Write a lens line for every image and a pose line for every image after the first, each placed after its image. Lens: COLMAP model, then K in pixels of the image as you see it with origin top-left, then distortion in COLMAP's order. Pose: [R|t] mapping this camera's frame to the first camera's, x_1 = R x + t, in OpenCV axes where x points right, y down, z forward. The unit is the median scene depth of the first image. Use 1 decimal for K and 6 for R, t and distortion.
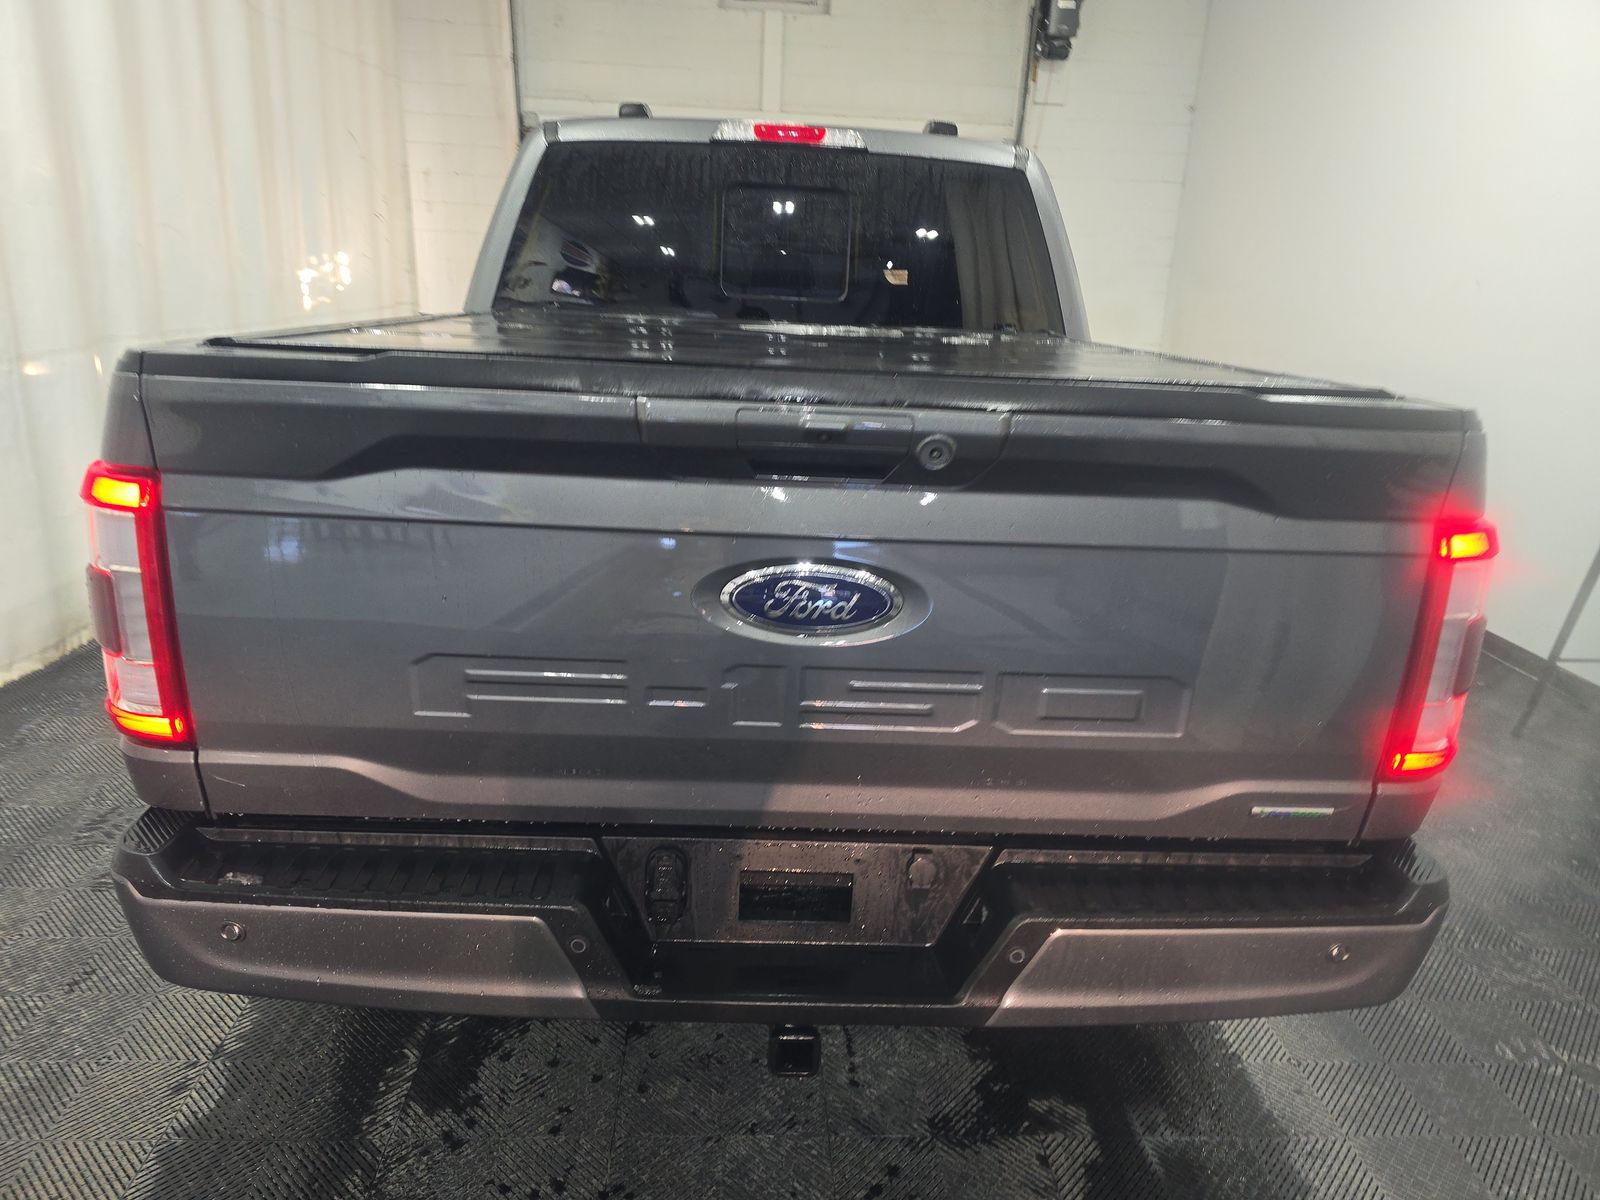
lens RADIAL K [[1086.8, 0, 796.6], [0, 1086.8, 603.7], [0, 0, 1]] dist [0.021605, -0.029070]
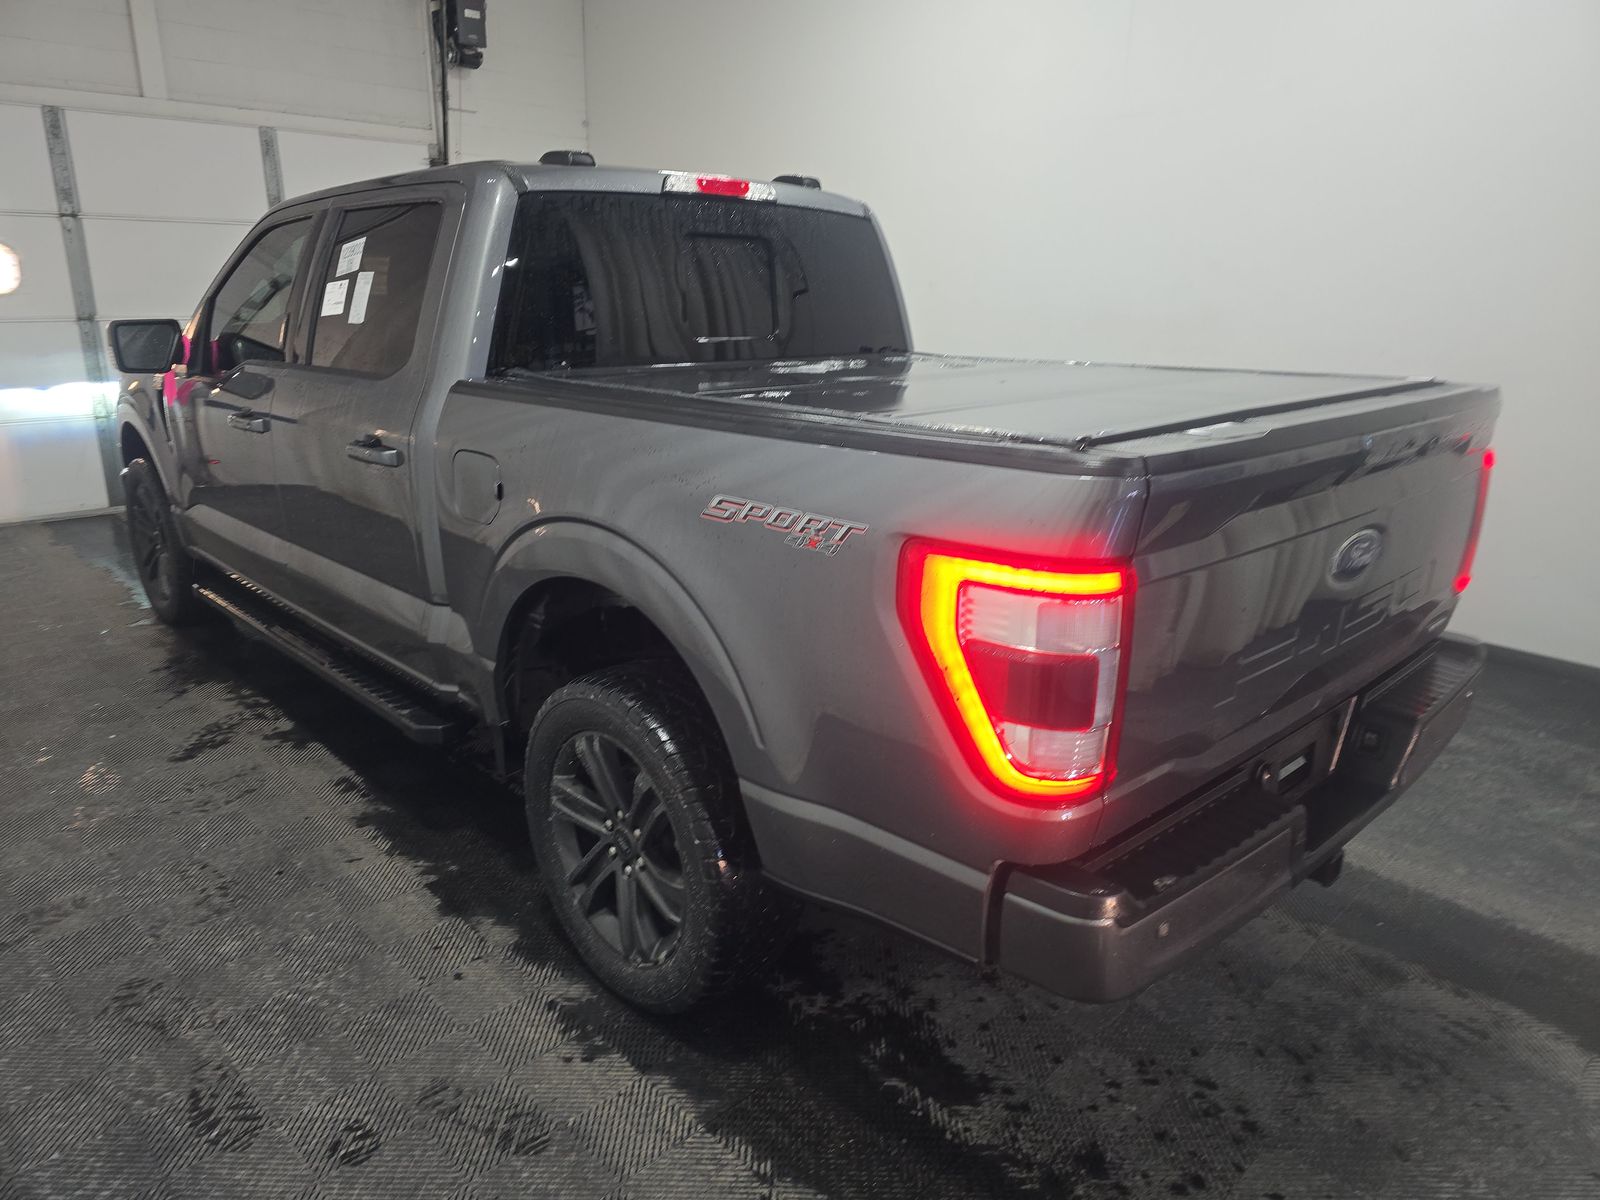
lens RADIAL K [[1086.8, 0, 799.1], [0, 1086.8, 594.4], [0, 0, 1]] dist [0.021605, -0.029070]
pose [[0.752006, -0.216905, 0.622447, -0.703648], [0.211228, 0.973808, 0.084150, -0.113800], [-0.624396, 0.068197, 0.778125, 0.143112]]
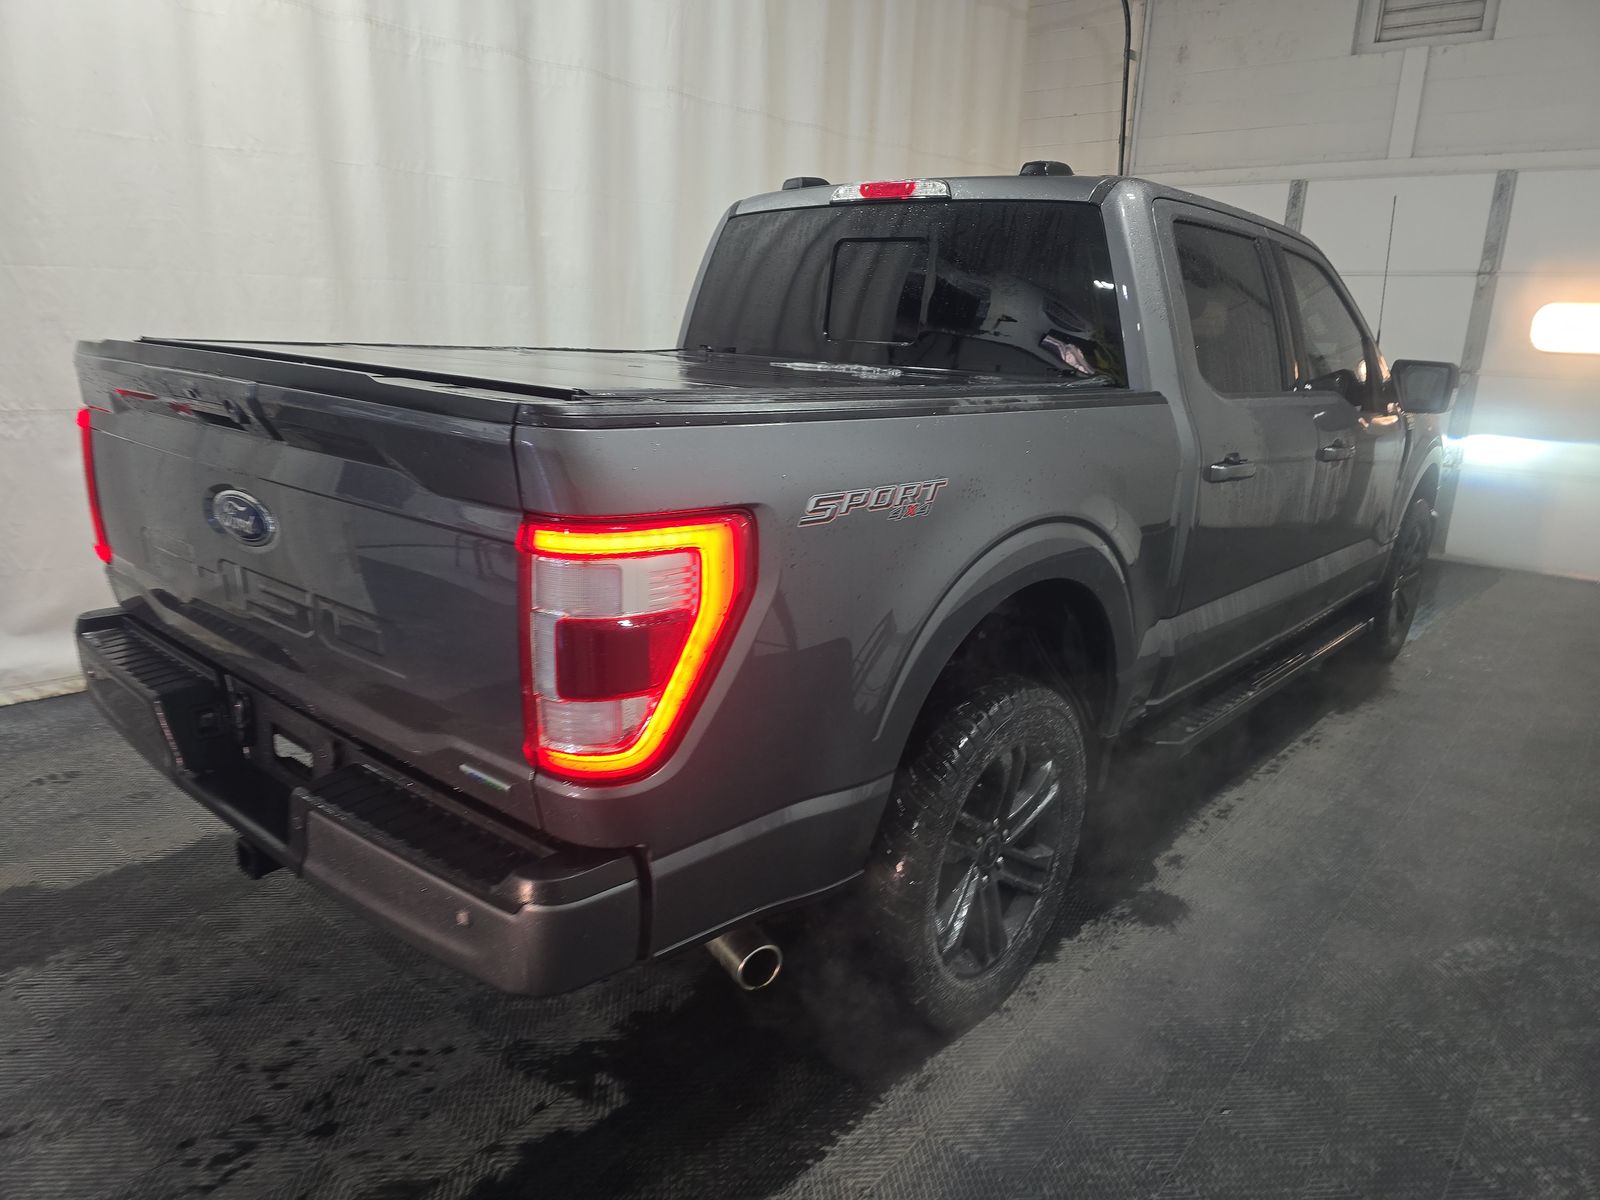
lens RADIAL K [[1086.8, 0, 805.2], [0, 1086.8, 603.7], [0, 0, 1]] dist [0.021605, -0.029070]
pose [[0.732957, 0.150385, -0.663444, 0.701097], [-0.197640, 0.980267, 0.003853, -0.021772], [0.650932, 0.128299, 0.748216, 0.200073]]
